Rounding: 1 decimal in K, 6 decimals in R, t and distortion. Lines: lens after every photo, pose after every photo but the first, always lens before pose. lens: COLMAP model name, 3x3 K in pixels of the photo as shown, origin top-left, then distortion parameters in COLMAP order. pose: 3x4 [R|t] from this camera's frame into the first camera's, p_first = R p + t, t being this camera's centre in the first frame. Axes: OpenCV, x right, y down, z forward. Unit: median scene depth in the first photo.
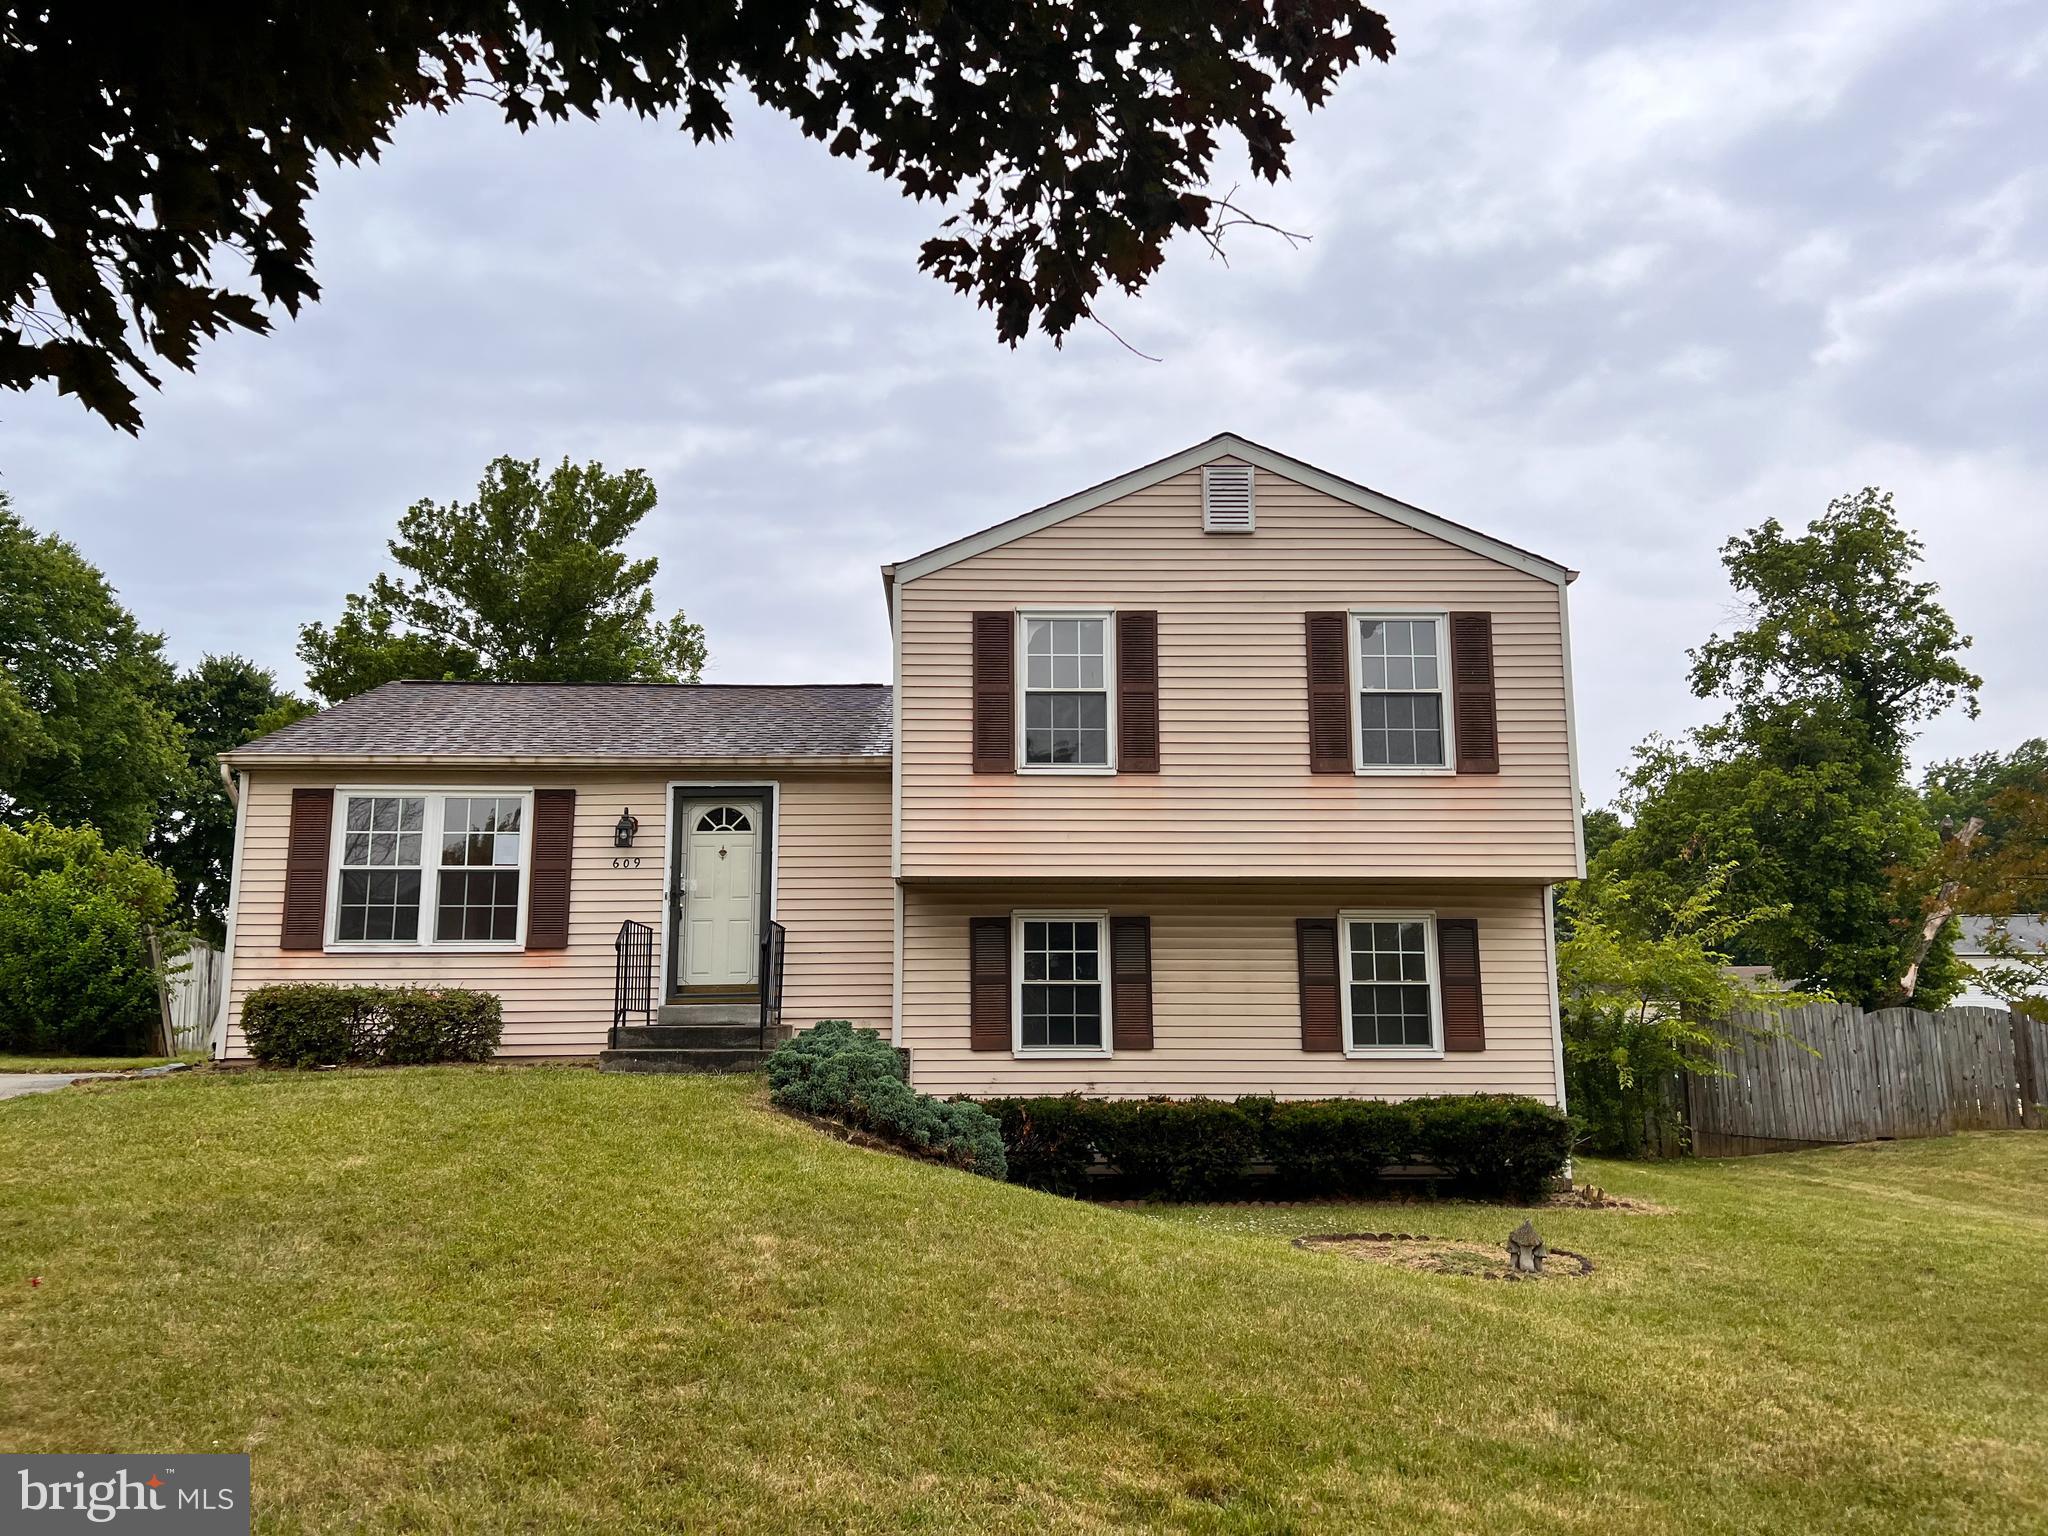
lens RADIAL K [[1544.1, 0, 1092.1], [0, 1544.1, 772.7], [0, 0, 1]] dist [0.133267, -0.231429]
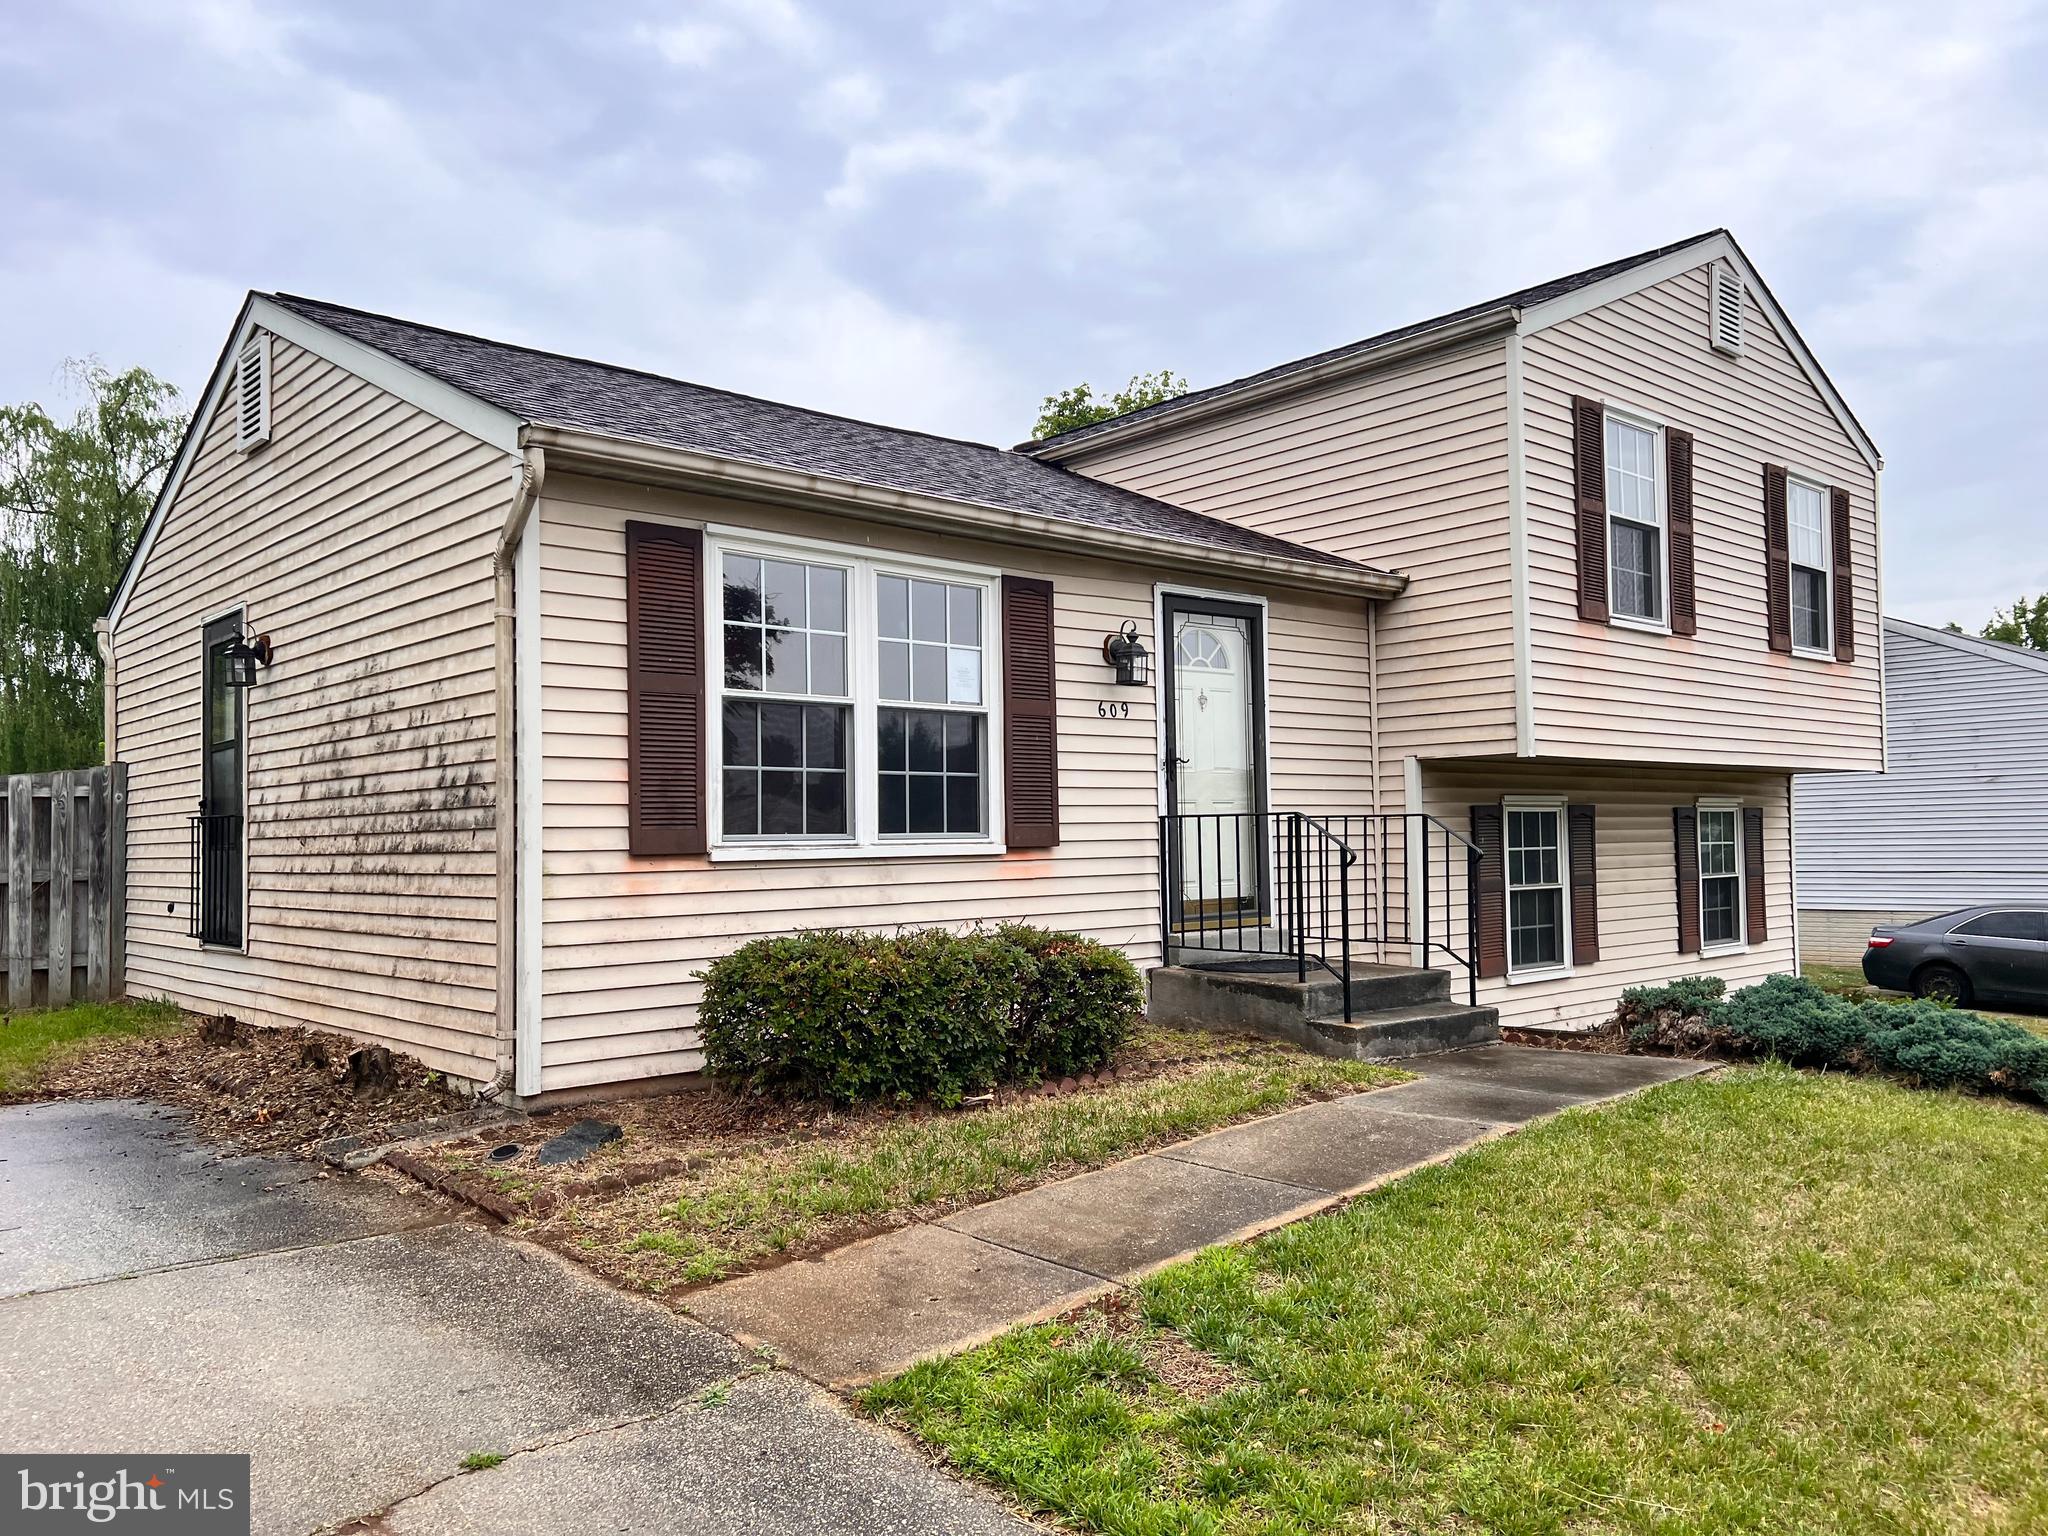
lens RADIAL K [[1544.1, 0, 1092.1], [0, 1544.1, 772.7], [0, 0, 1]] dist [0.133267, -0.231429]
pose [[0.756771, 0.020603, 0.653355, -0.709608], [-0.104063, 0.990554, 0.089299, 0.028975], [-0.645344, -0.135569, 0.751766, 0.544469]]
